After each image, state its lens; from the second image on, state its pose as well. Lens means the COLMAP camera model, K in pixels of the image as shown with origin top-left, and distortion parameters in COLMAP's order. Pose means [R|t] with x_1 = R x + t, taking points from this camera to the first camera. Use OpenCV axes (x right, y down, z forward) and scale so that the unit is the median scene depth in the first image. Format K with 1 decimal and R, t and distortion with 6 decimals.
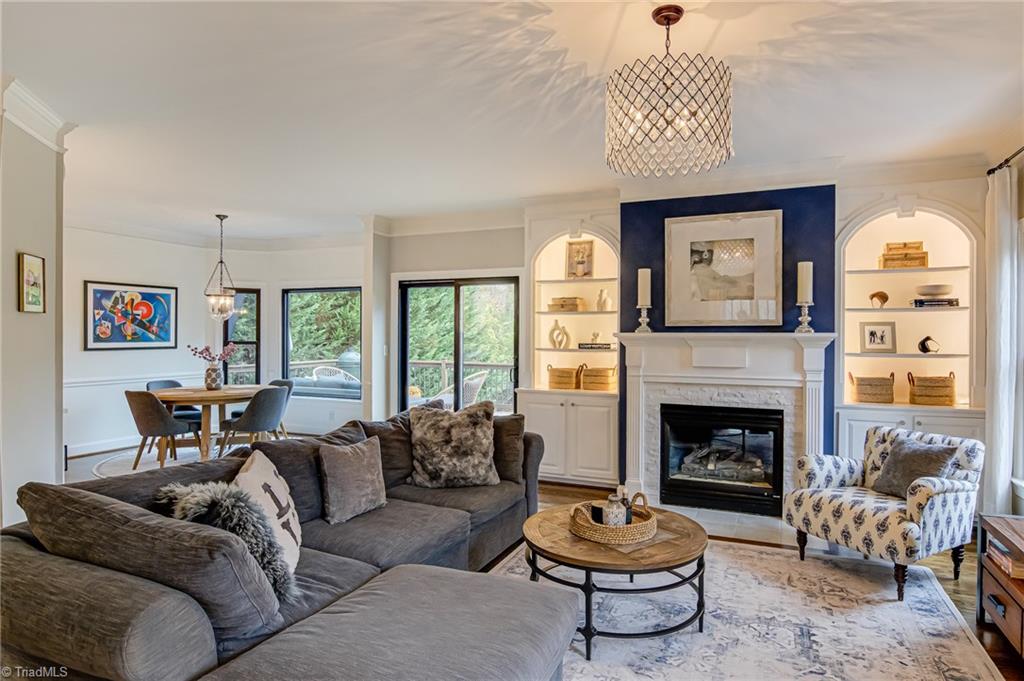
lens RADIAL K [[545.9, 0, 532.0], [0, 545.9, 336.2], [0, 0, 1]] dist [-0.002128, -0.014278]
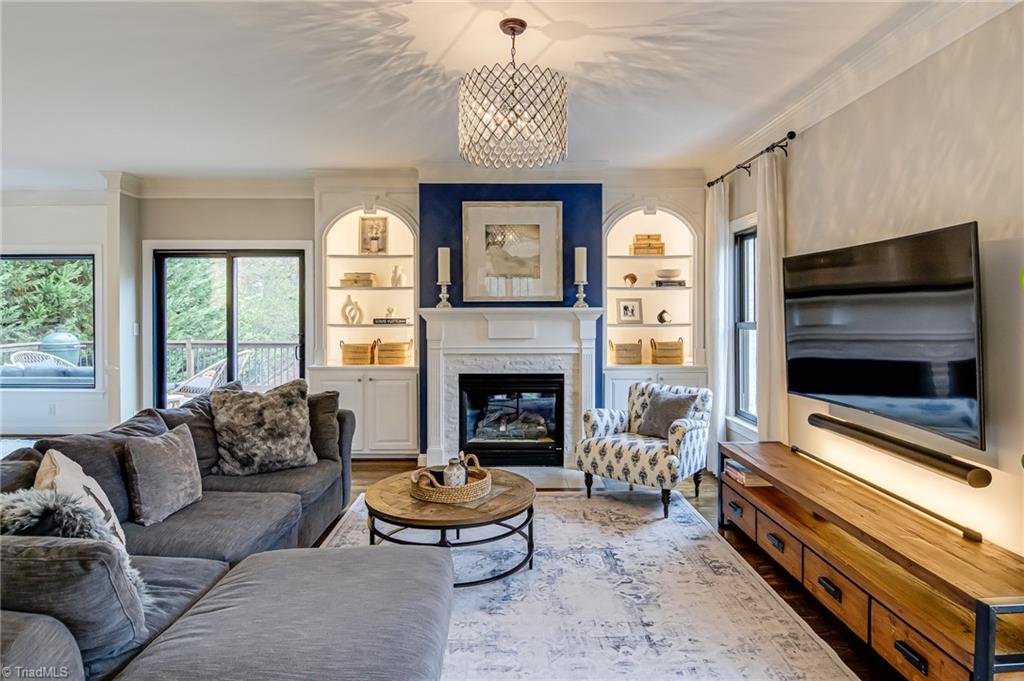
lens RADIAL K [[545.9, 0, 493.4], [0, 545.9, 312.4], [0, 0, 1]] dist [-0.002128, -0.014278]
pose [[0.923462, -0.006585, 0.383634, -0.095282], [0.006069, 0.999978, 0.002556, 0.000345], [-0.383643, -0.000033, 0.923482, -0.013132]]
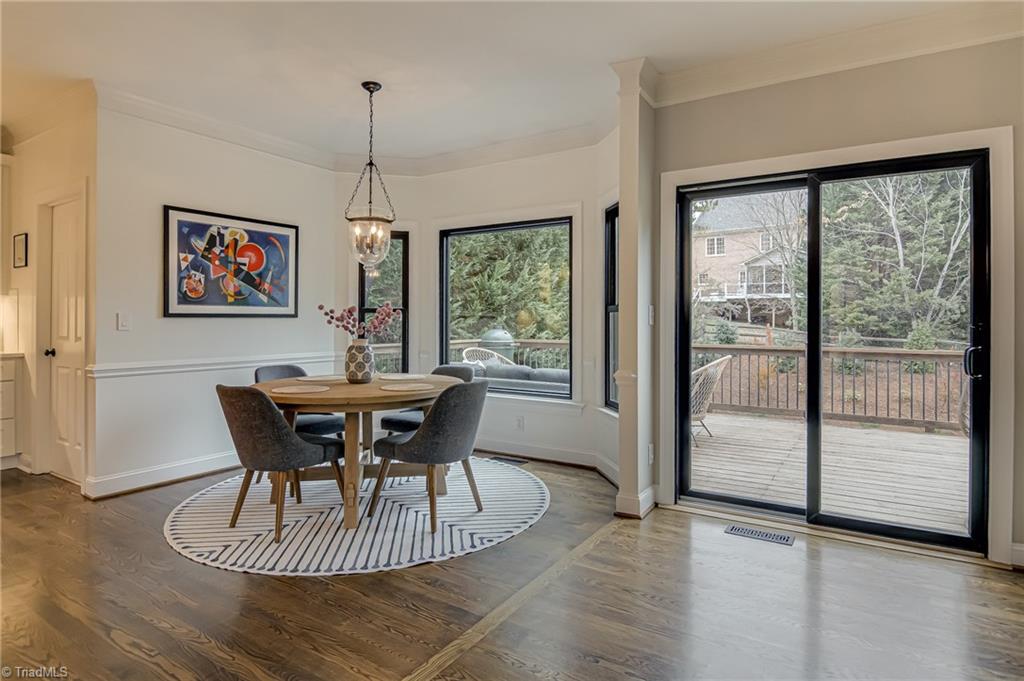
lens RADIAL K [[545.9, 0, 518.8], [0, 545.9, 319.2], [0, 0, 1]] dist [-0.002128, -0.014278]
pose [[0.984703, -0.003151, -0.174211, -0.379844], [0.002314, 0.999985, -0.005008, 0.040738], [0.174224, 0.004528, 0.984696, 0.548862]]
